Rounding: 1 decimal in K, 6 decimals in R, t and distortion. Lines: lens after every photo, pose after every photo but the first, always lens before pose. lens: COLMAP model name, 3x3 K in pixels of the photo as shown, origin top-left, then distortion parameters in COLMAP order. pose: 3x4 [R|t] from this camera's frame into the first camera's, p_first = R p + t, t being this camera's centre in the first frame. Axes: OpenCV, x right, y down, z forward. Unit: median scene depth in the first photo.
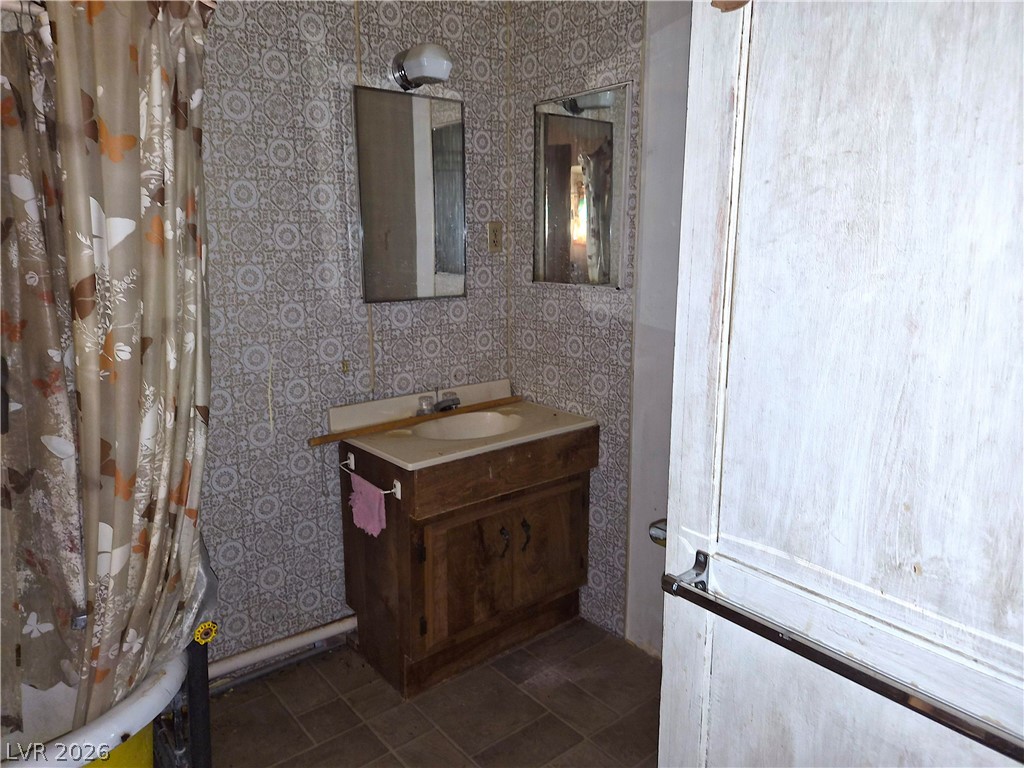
lens RADIAL K [[692.6, 0, 514.3], [0, 692.6, 370.2], [0, 0, 1]] dist [0.074088, -0.069683]
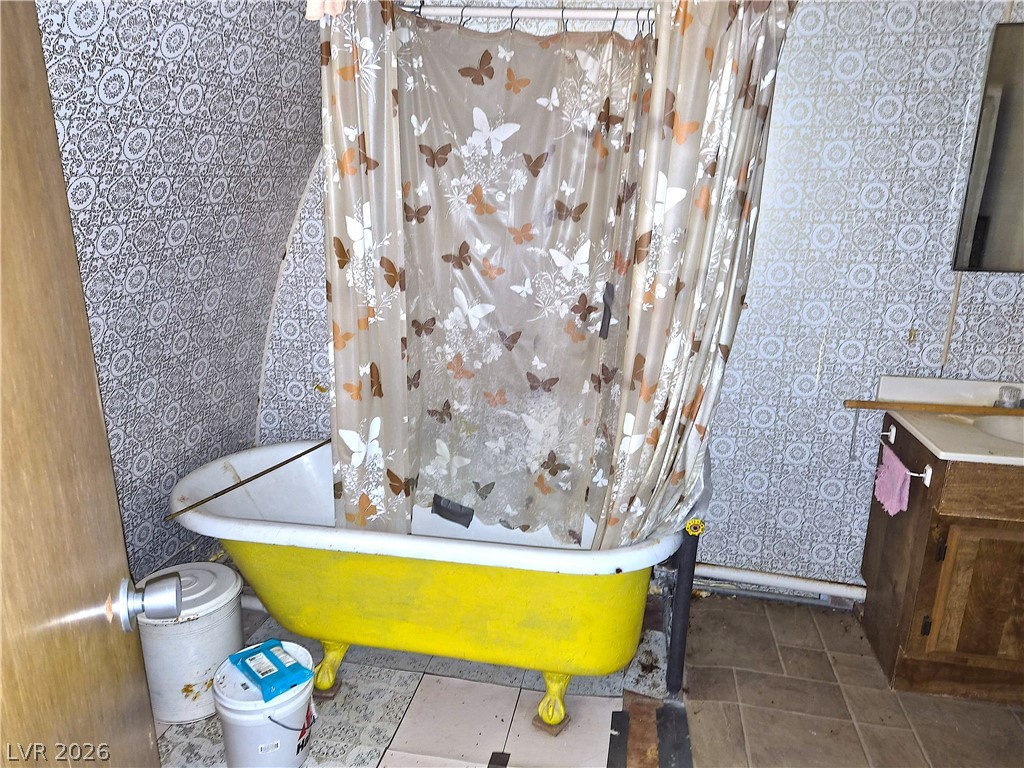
lens RADIAL K [[692.6, 0, 514.3], [0, 692.6, 370.2], [0, 0, 1]] dist [0.074088, -0.069683]
pose [[0.642256, 0.207898, -0.737757, 0.148783], [-0.154661, 0.977866, 0.140919, -0.013071], [0.750724, 0.023595, 0.660194, -0.035262]]
